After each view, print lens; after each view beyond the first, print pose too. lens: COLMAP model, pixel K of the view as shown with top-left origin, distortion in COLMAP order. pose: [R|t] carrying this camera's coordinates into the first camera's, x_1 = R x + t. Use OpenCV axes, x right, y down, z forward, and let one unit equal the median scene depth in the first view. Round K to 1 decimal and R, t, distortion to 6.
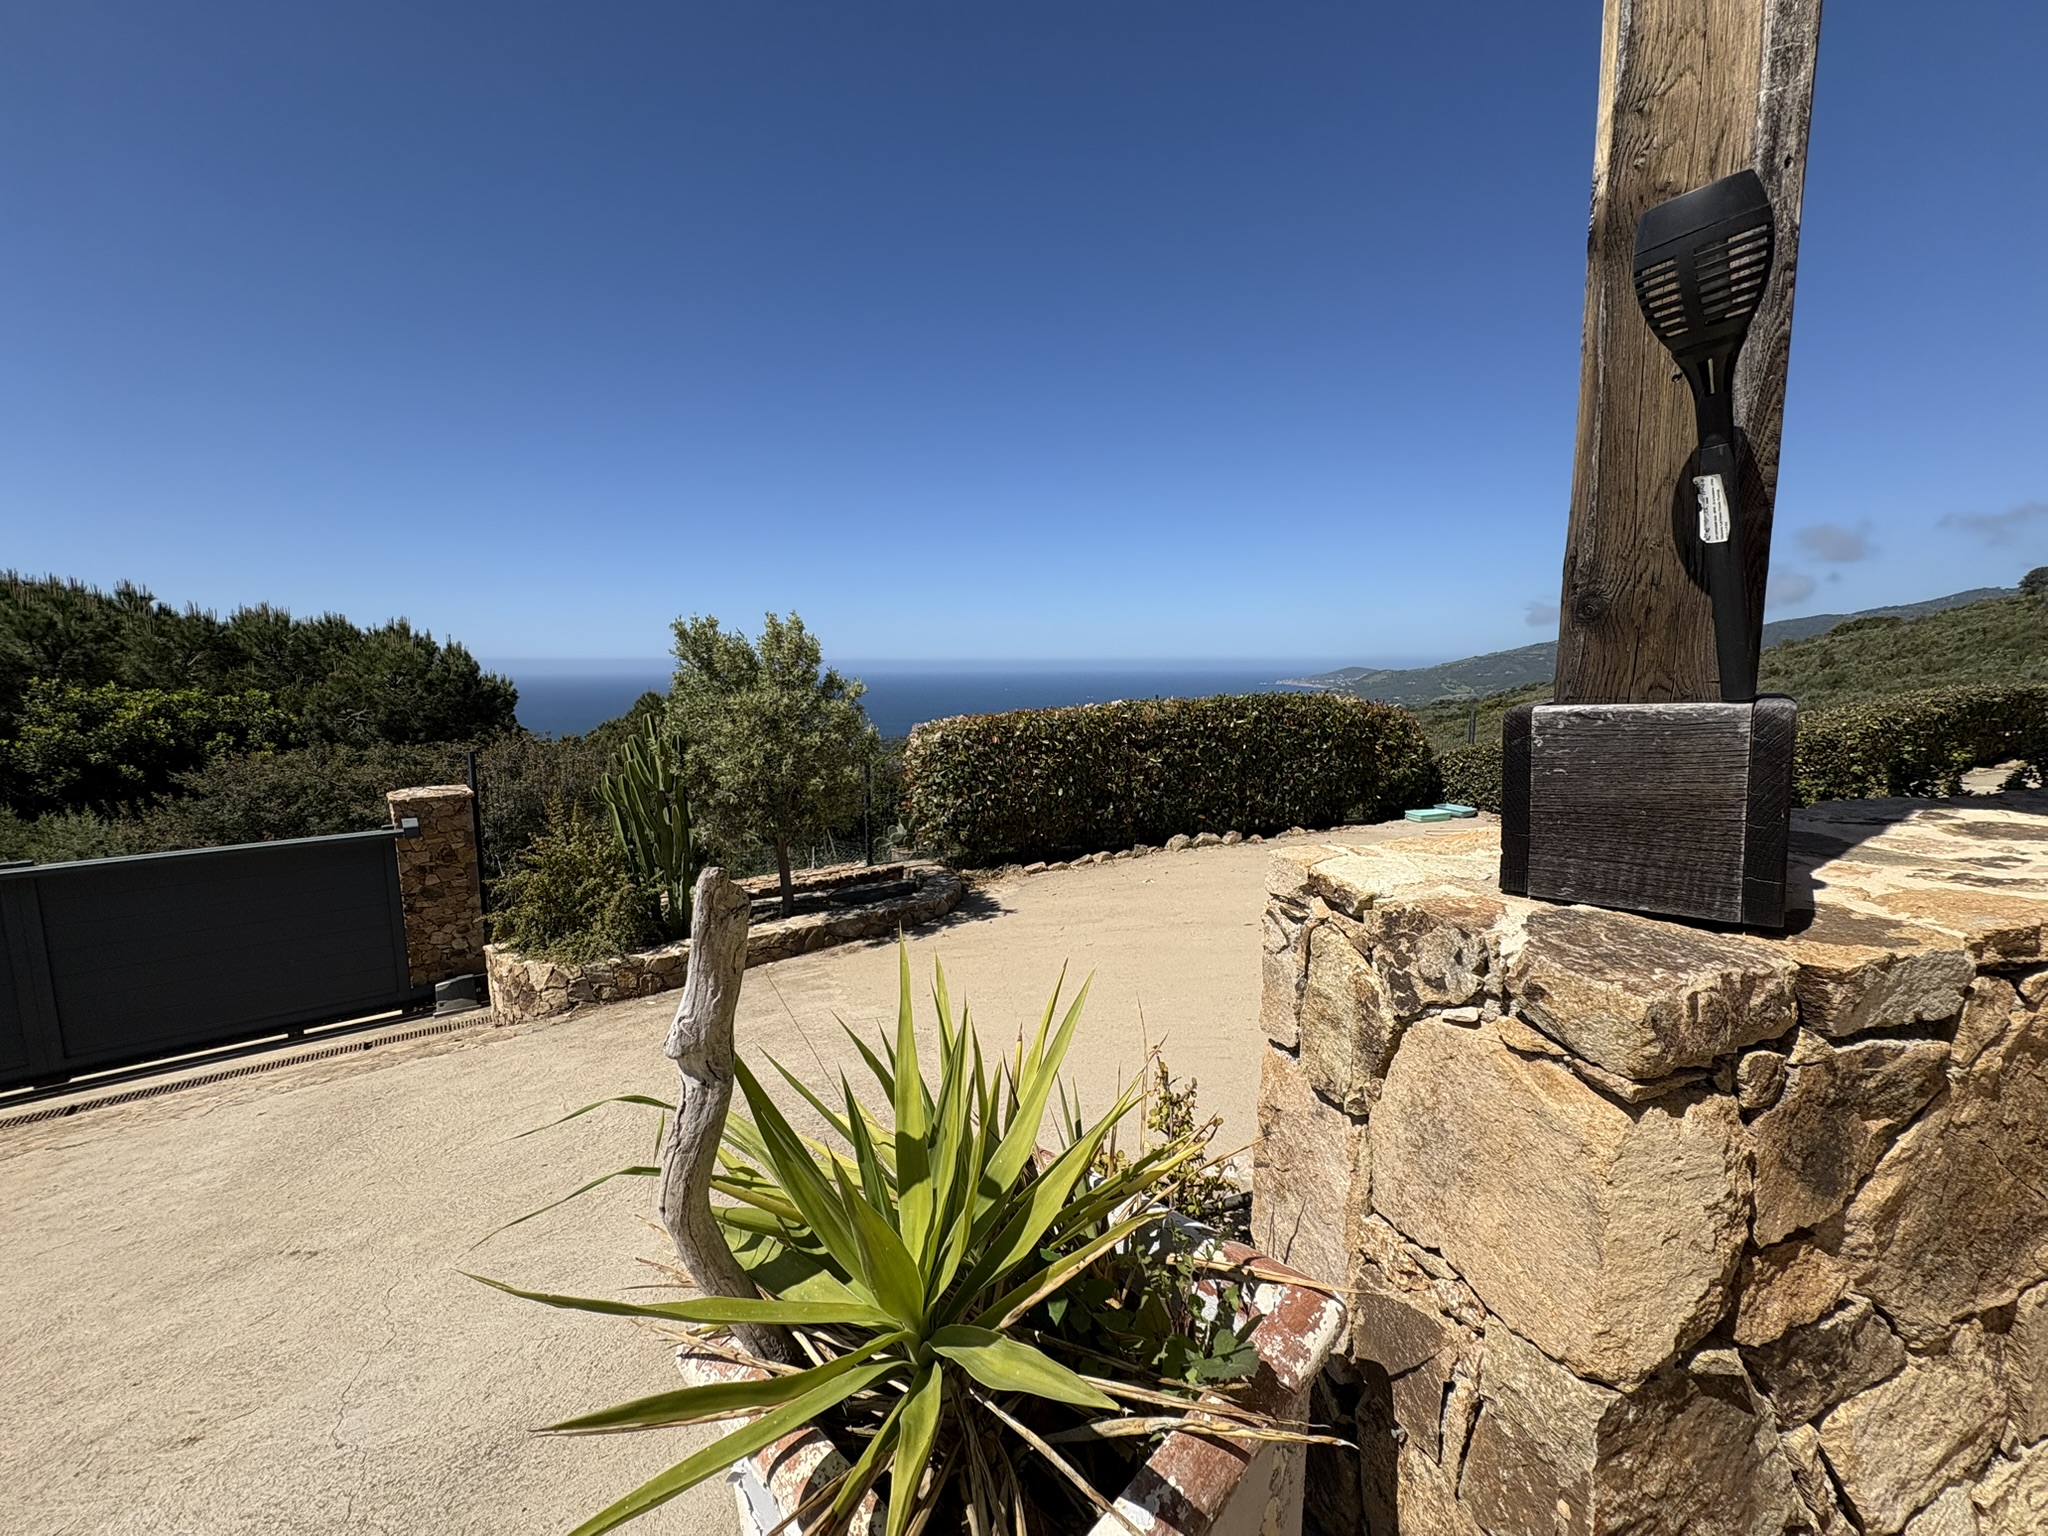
lens RADIAL K [[814.1, 0, 1026.3], [0, 814.1, 763.4], [0, 0, 1]] dist [0.001466, -0.000047]
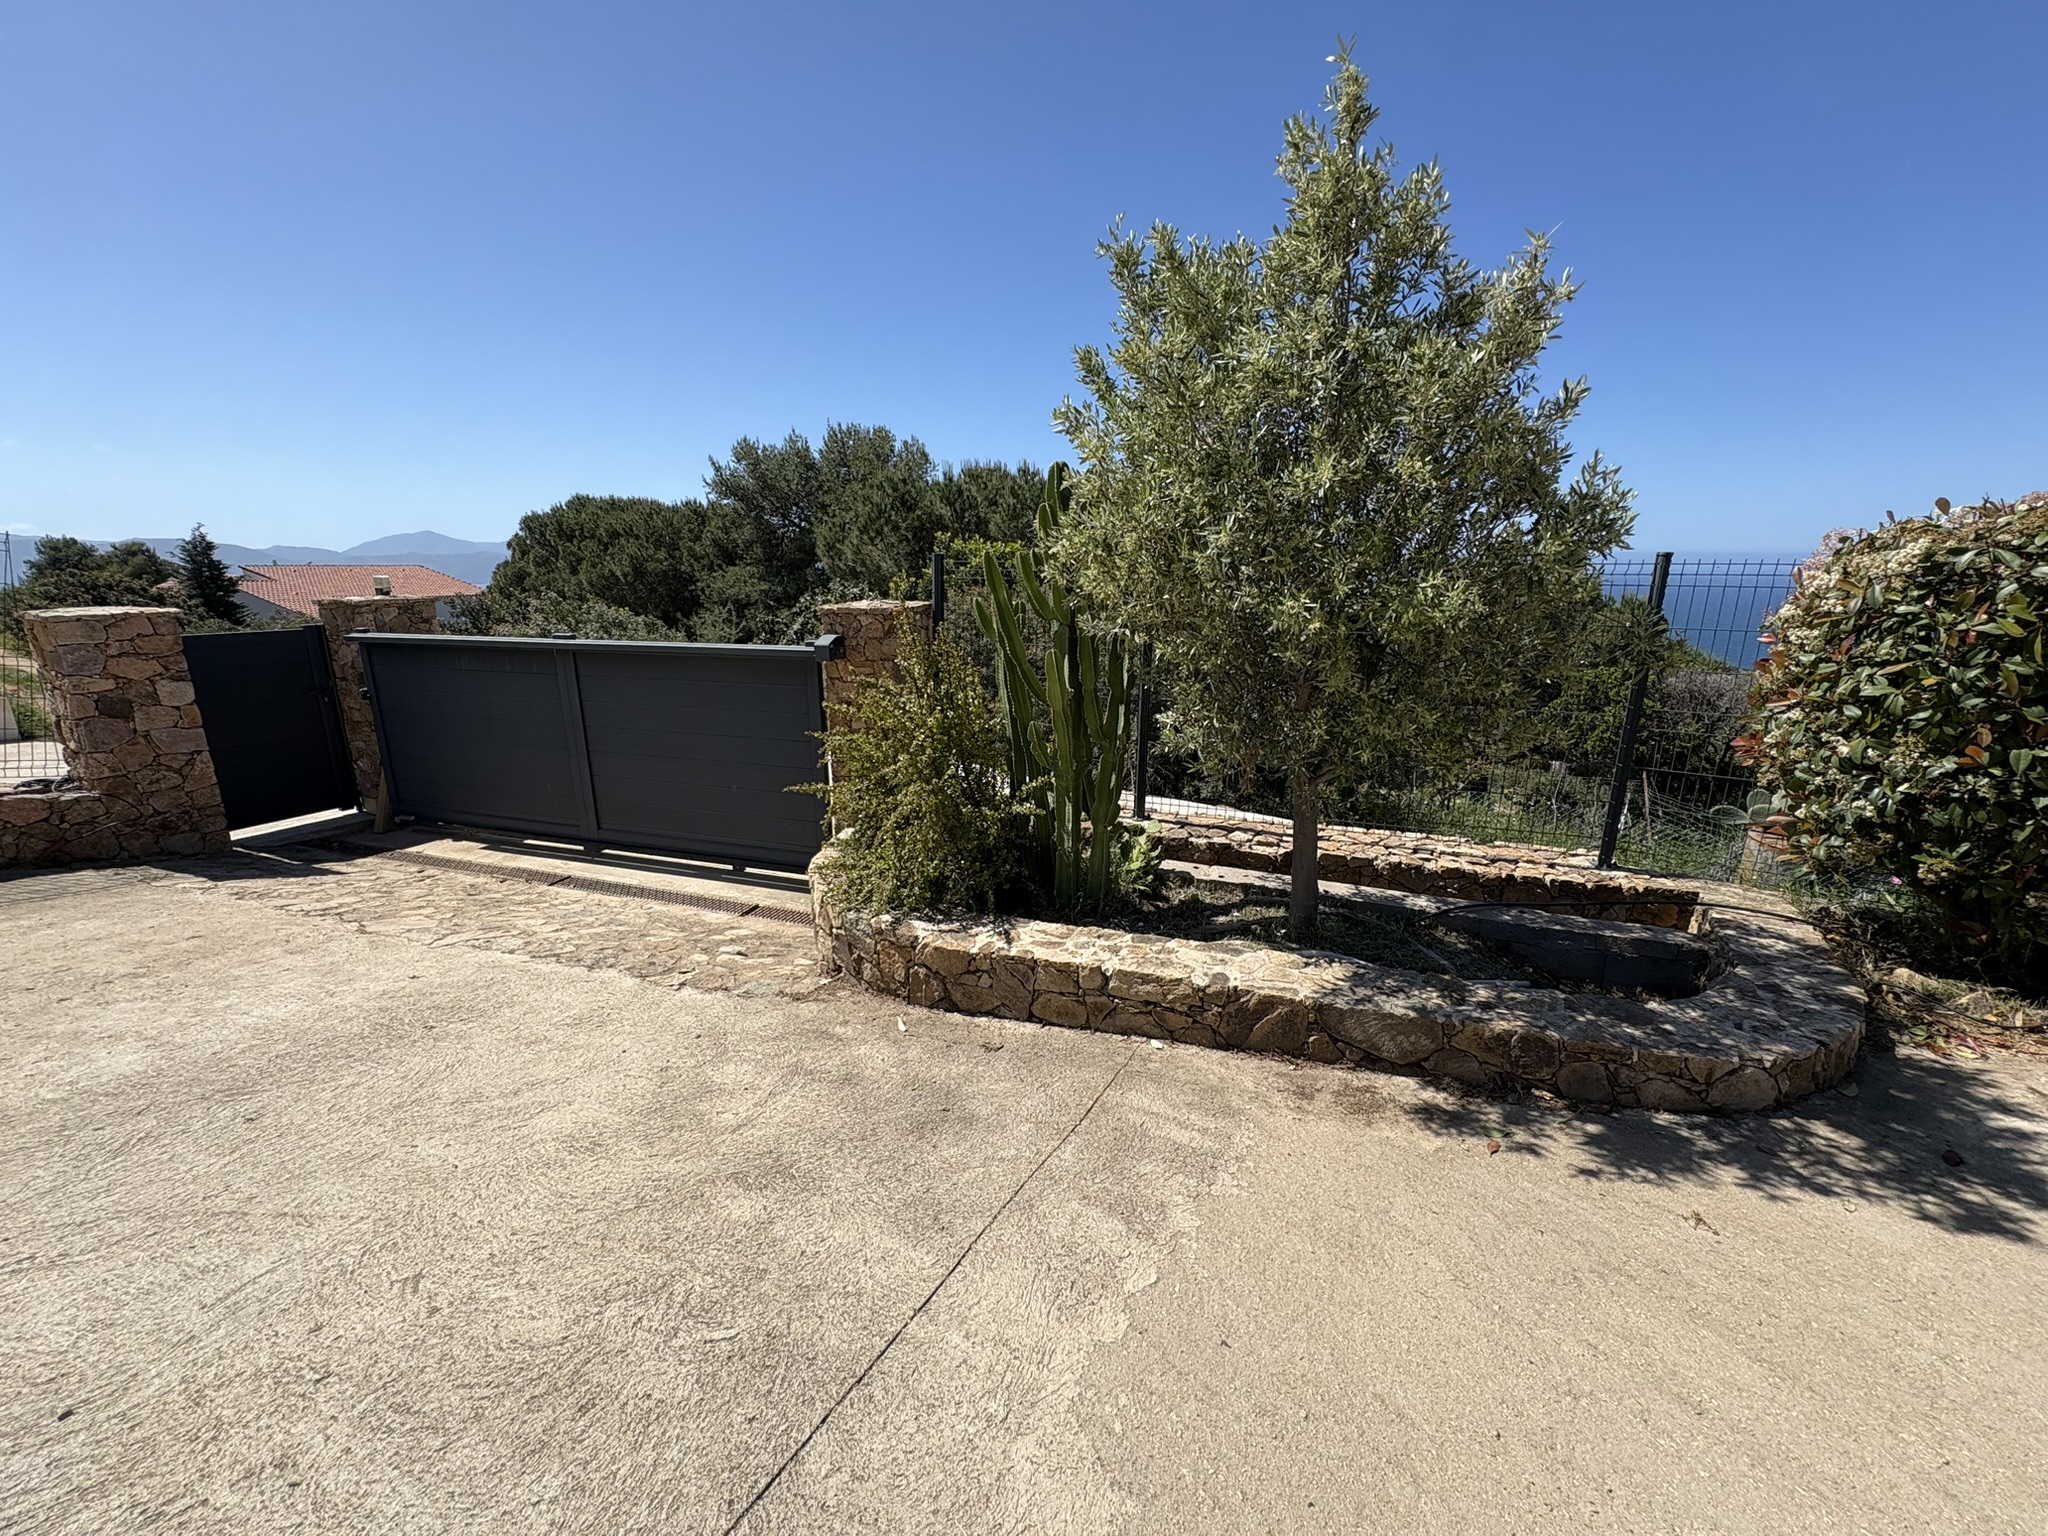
lens RADIAL K [[814.1, 0, 1022.0], [0, 814.1, 768.3], [0, 0, 1]] dist [0.001466, -0.000047]
pose [[0.570063, 0.205161, -0.795574, -0.038485], [-0.100525, 0.978463, 0.180294, 0.029999], [0.815428, -0.022804, 0.578409, 0.582343]]
